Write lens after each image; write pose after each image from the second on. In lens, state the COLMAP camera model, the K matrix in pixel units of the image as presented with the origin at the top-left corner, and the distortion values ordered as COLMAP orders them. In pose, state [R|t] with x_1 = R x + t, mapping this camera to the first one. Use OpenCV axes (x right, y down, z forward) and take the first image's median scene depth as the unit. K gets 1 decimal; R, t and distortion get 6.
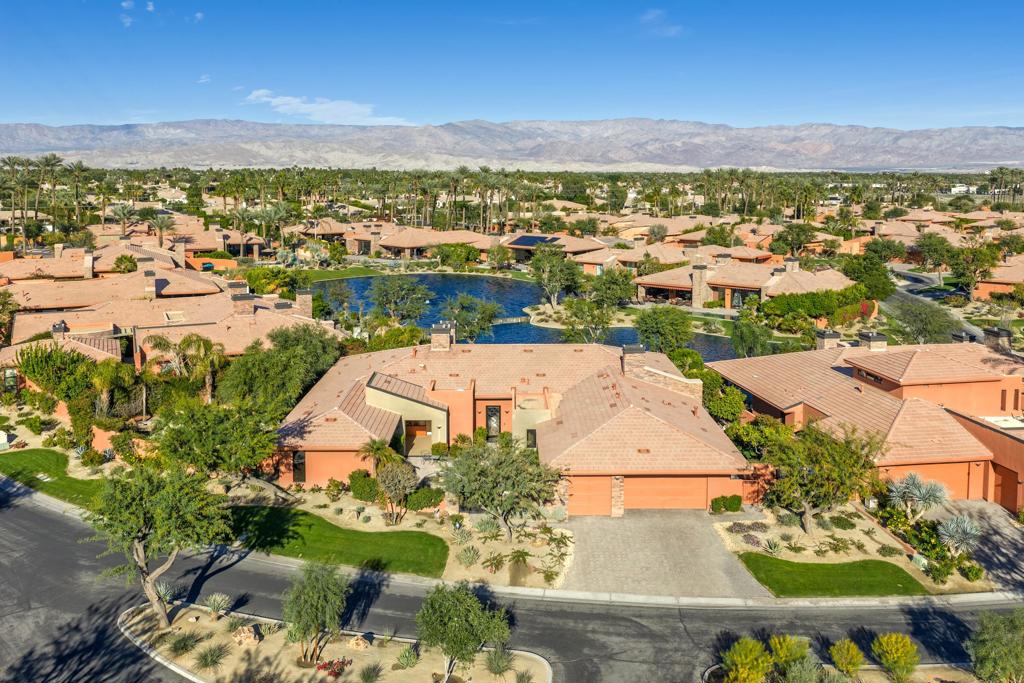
lens RADIAL K [[900.9, 0, 511.8], [0, 900.9, 257.4], [0, 0, 1]] dist [0.001028, -0.001869]
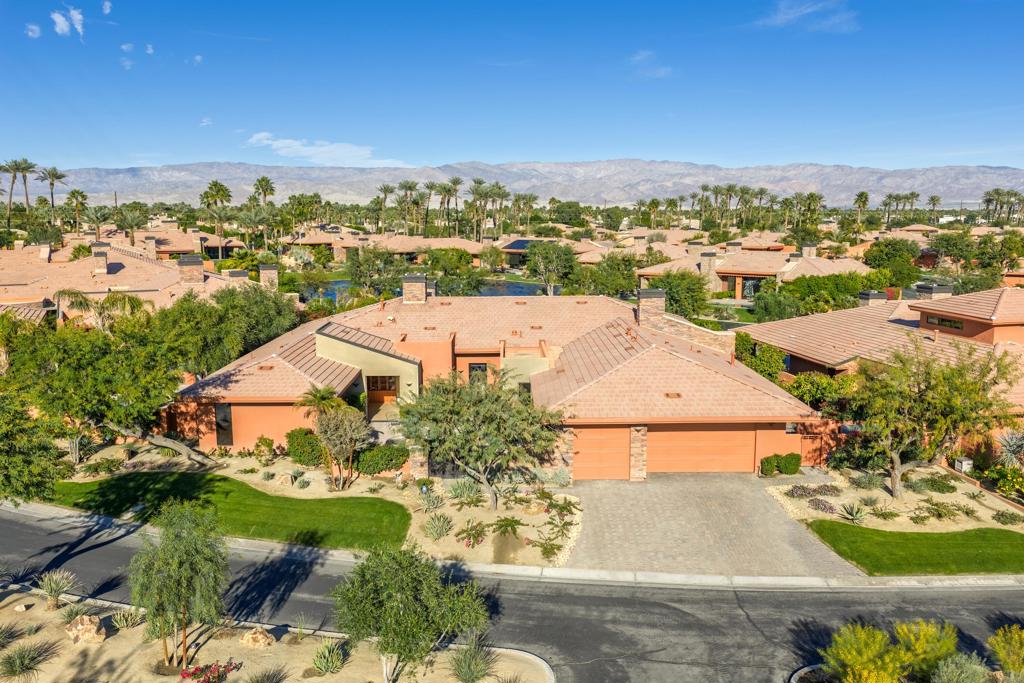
lens RADIAL K [[858.6, 0, 512.2], [0, 858.6, 366.7], [0, 0, 1]] dist [0.004108, -0.006219]
pose [[0.999975, -0.005775, 0.004172, 0.003688], [0.005423, 0.996788, 0.079905, 0.053878], [-0.004620, -0.079880, 0.996794, 0.116158]]
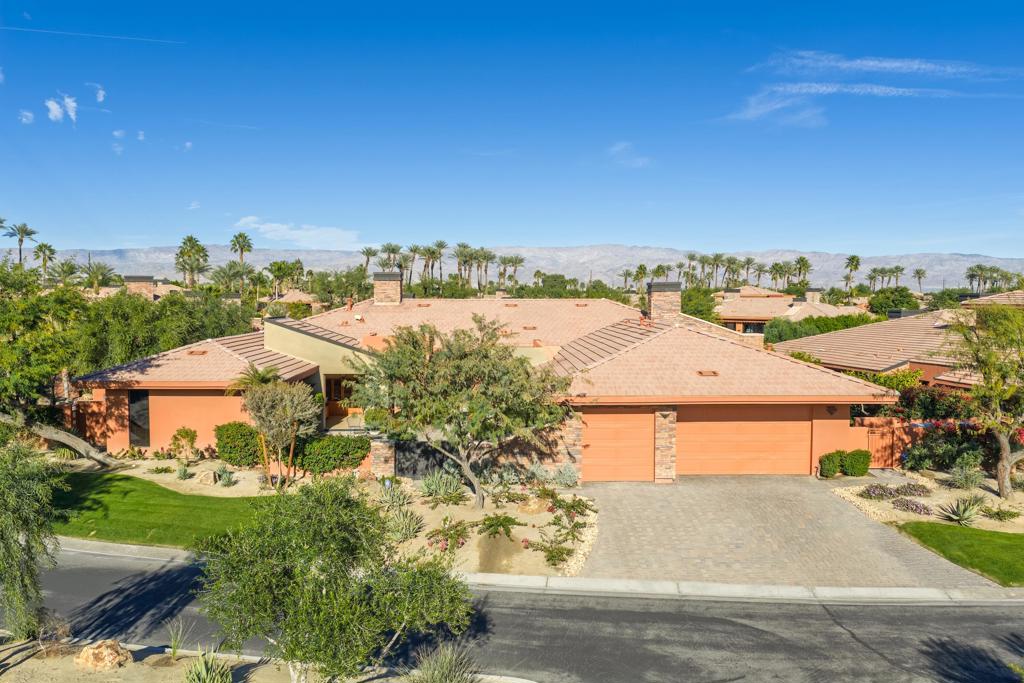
lens RADIAL K [[858.6, 0, 512.2], [0, 858.6, 366.7], [0, 0, 1]] dist [0.004108, -0.006219]
pose [[0.999723, -0.001203, 0.023517, 0.001802], [0.001599, 0.999857, -0.016858, 0.089127], [-0.023493, 0.016891, 0.999581, 0.177342]]
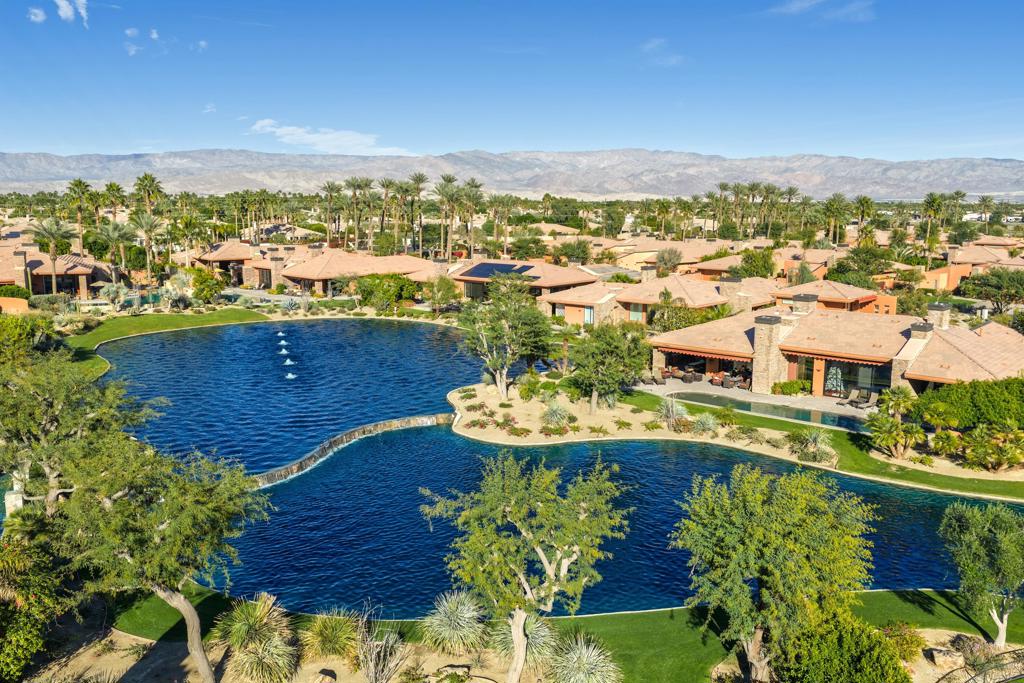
lens RADIAL K [[841.5, 0, 510.8], [0, 841.5, 375.5], [0, 0, 1]] dist [0.003043, 0.000094]
pose [[0.999996, 0.002518, -0.001424, 0.052553], [-0.002351, 0.994284, 0.106738, -0.009971], [0.001685, -0.106734, 0.994286, 0.486275]]
